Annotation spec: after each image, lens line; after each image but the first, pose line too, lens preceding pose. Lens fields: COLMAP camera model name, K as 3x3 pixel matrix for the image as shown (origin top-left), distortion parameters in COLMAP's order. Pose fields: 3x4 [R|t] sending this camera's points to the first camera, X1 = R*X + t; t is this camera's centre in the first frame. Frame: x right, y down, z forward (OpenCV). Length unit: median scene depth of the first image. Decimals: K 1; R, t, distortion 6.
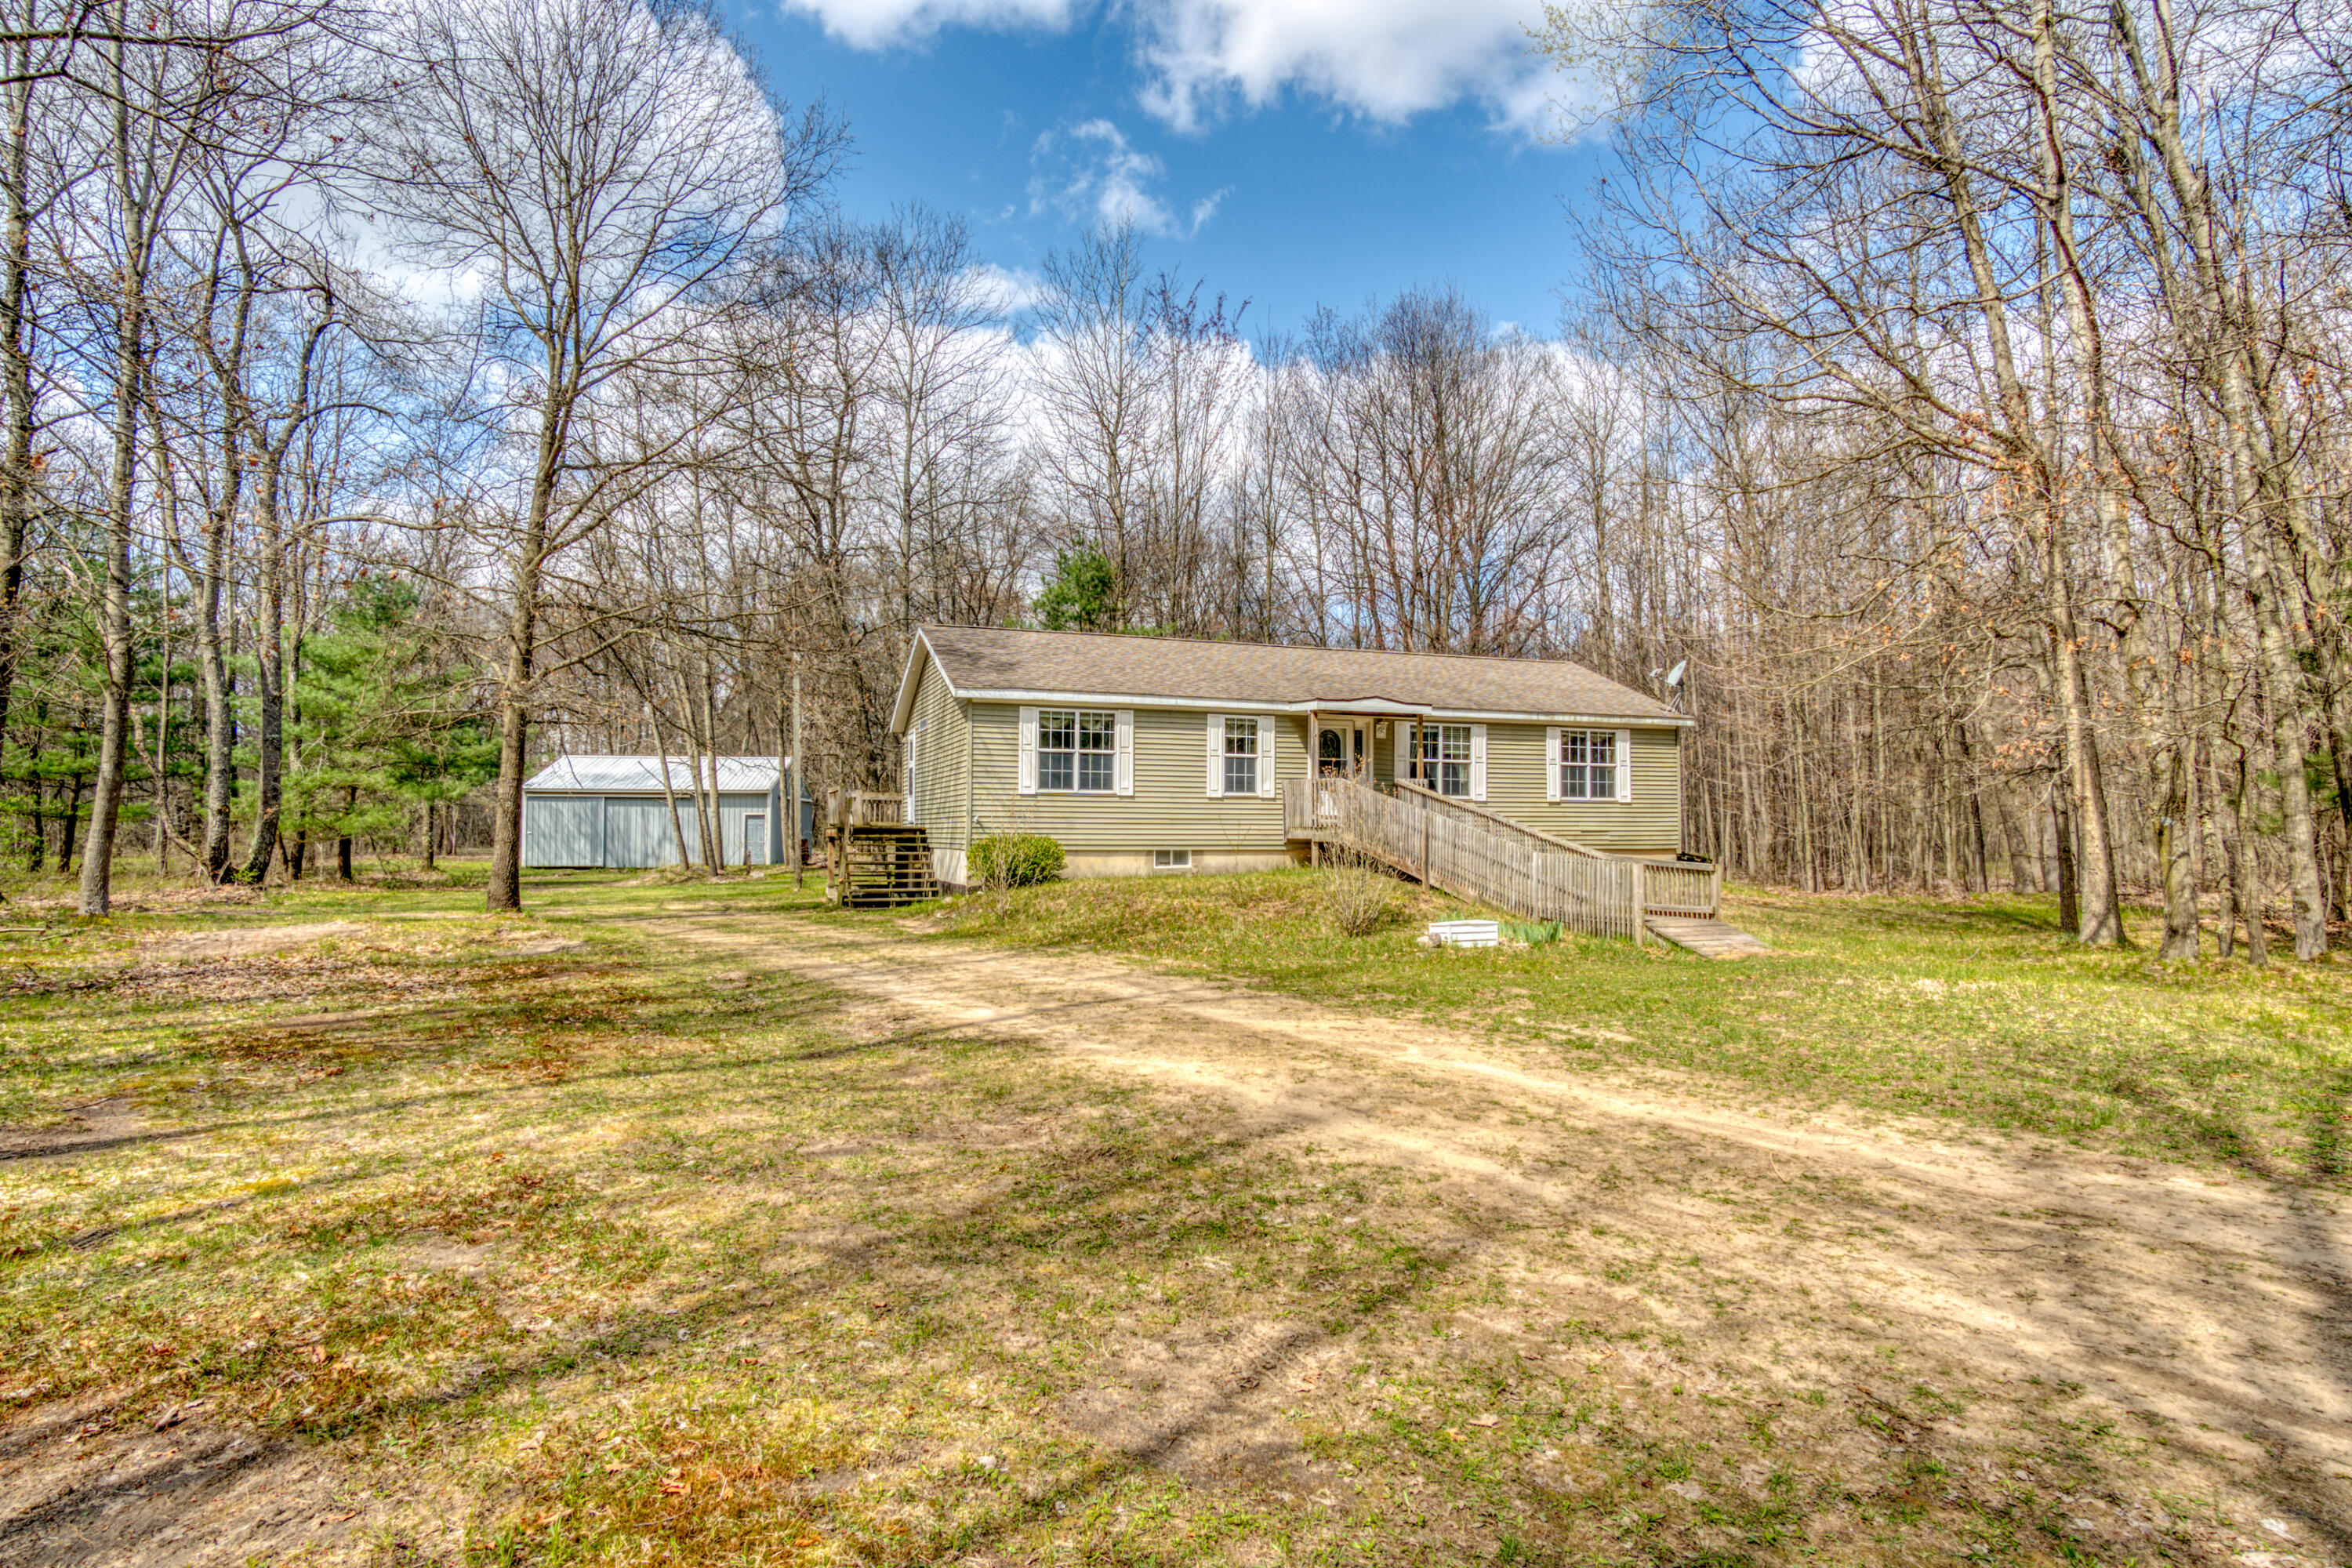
lens RADIAL K [[1294.2, 0, 1176.0], [0, 1294.2, 784.0], [0, 0, 1]] dist [-0.015316, -0.000475]
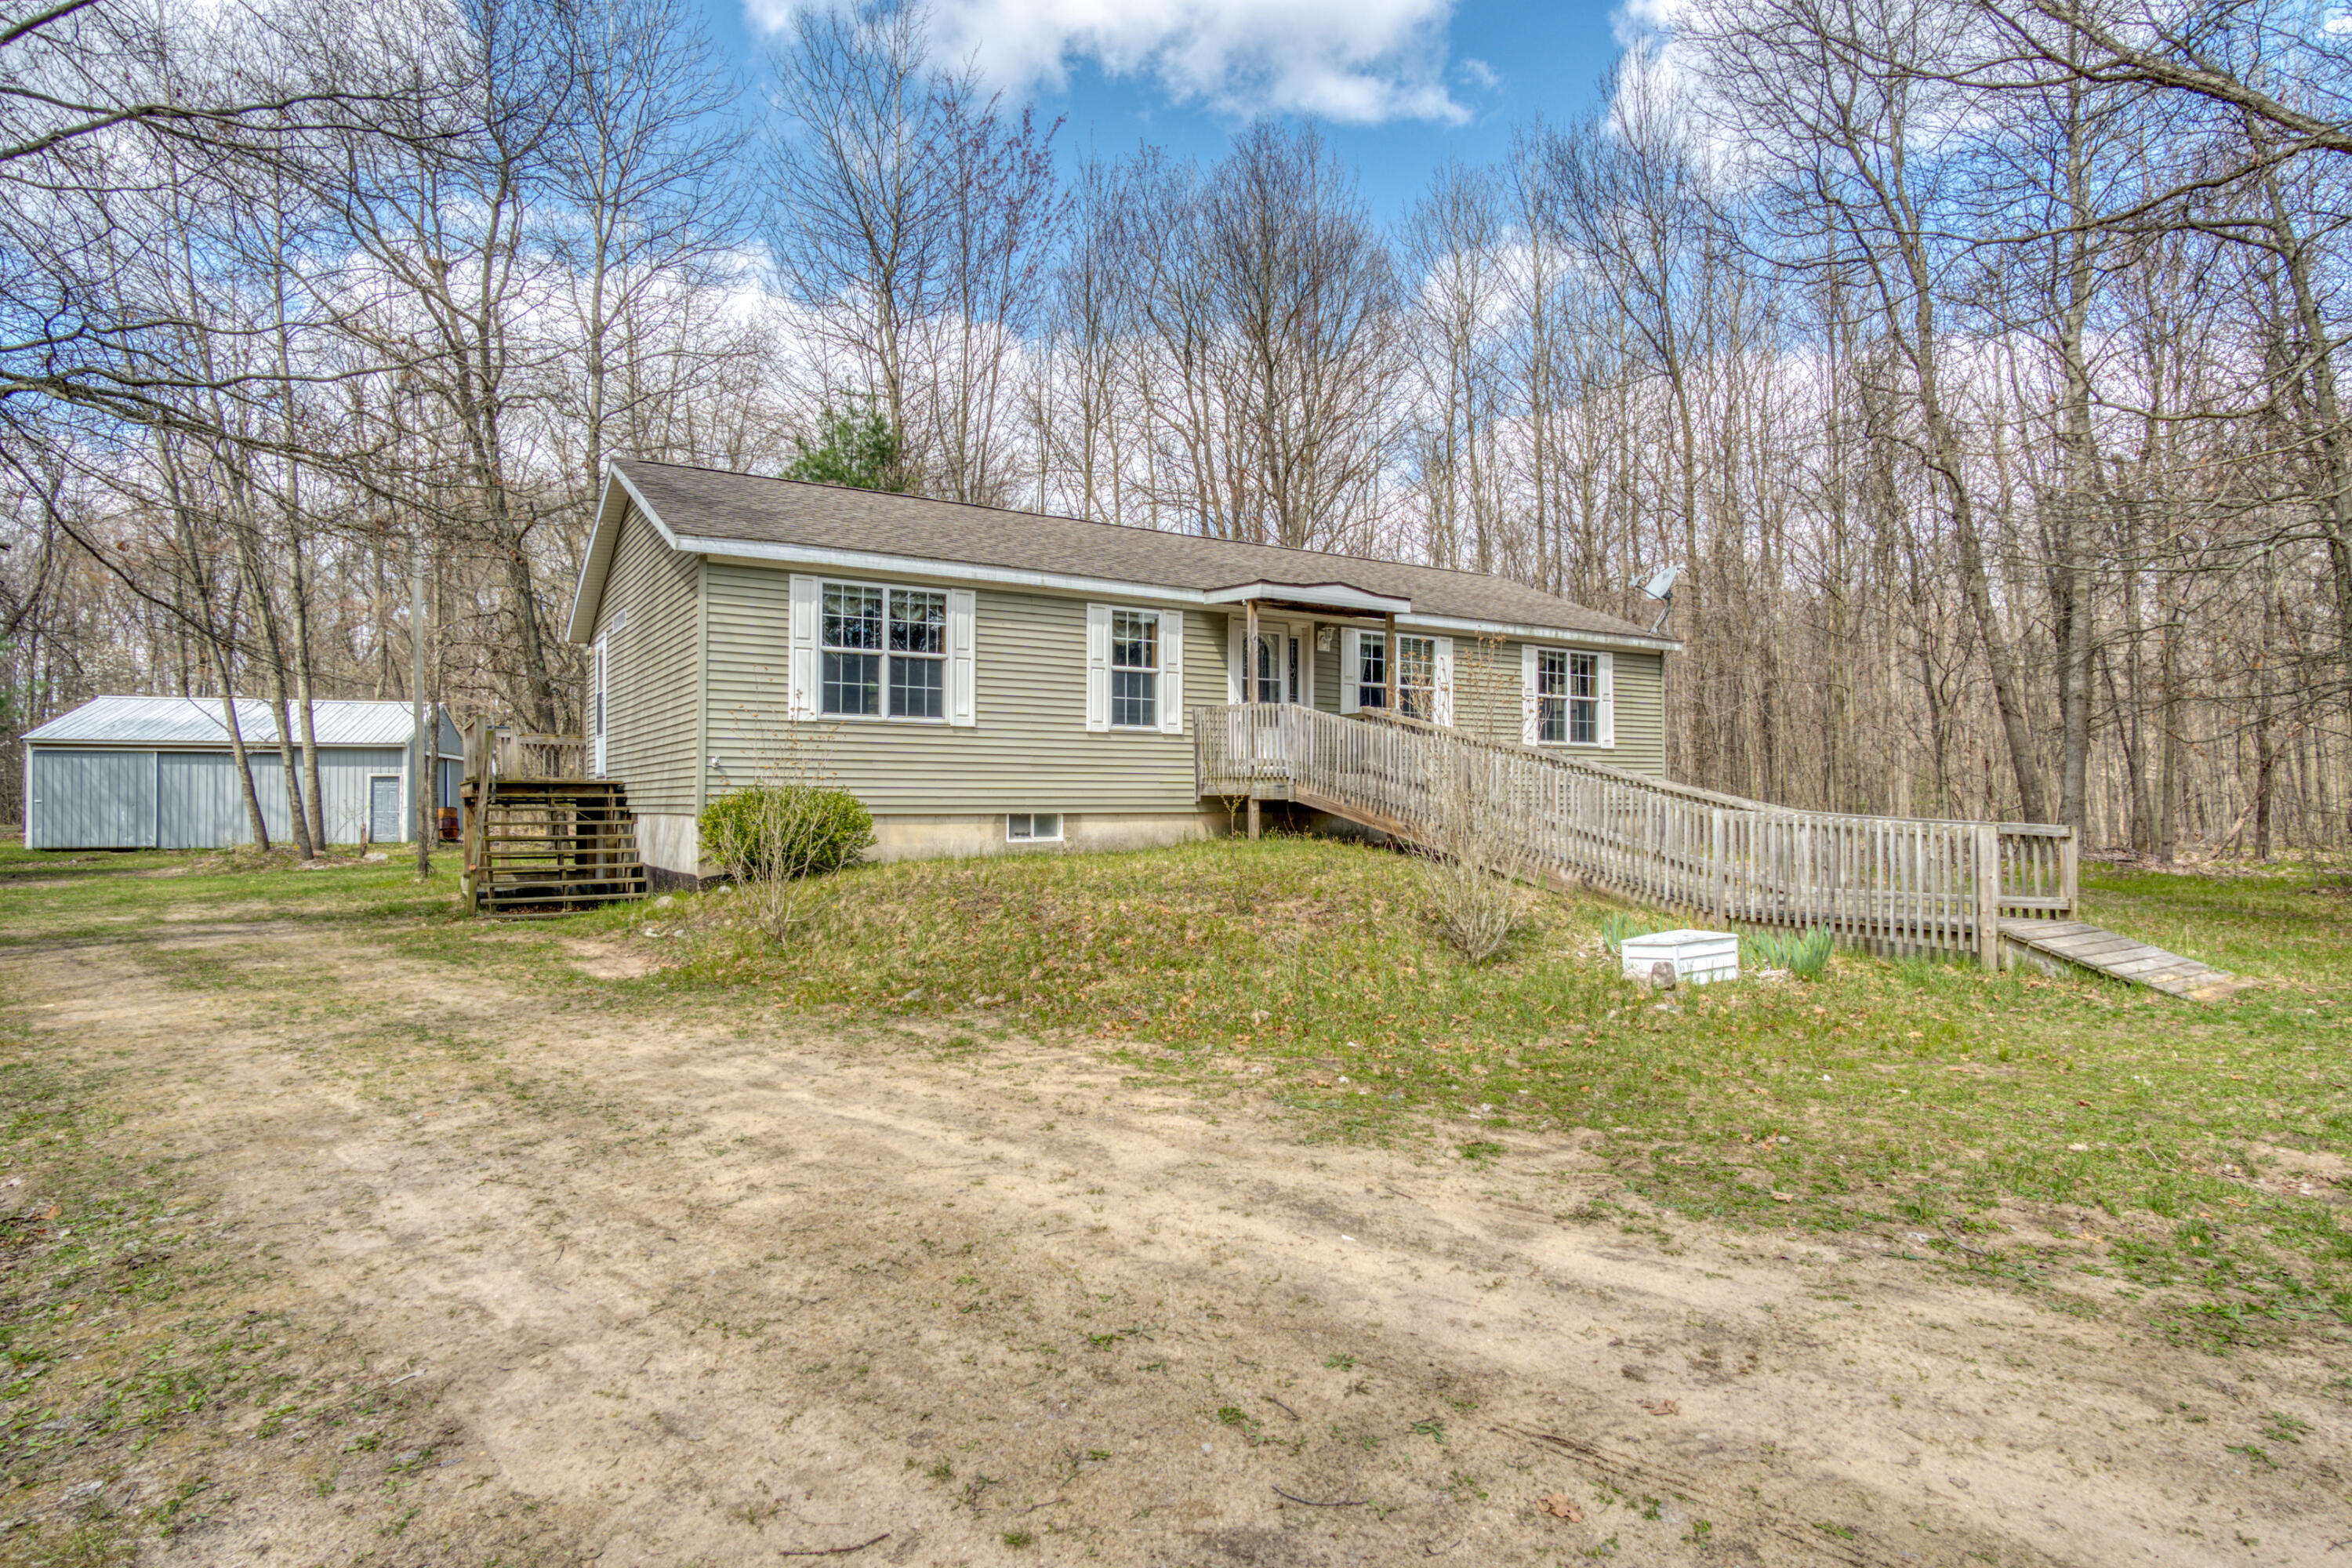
lens RADIAL K [[1294.2, 0, 1176.0], [0, 1294.2, 784.0], [0, 0, 1]] dist [-0.015316, -0.000475]
pose [[0.977859, -0.001474, 0.209258, -0.065343], [-0.003133, 0.999760, 0.021683, 0.021447], [-0.209240, -0.021858, 0.977620, 0.345382]]
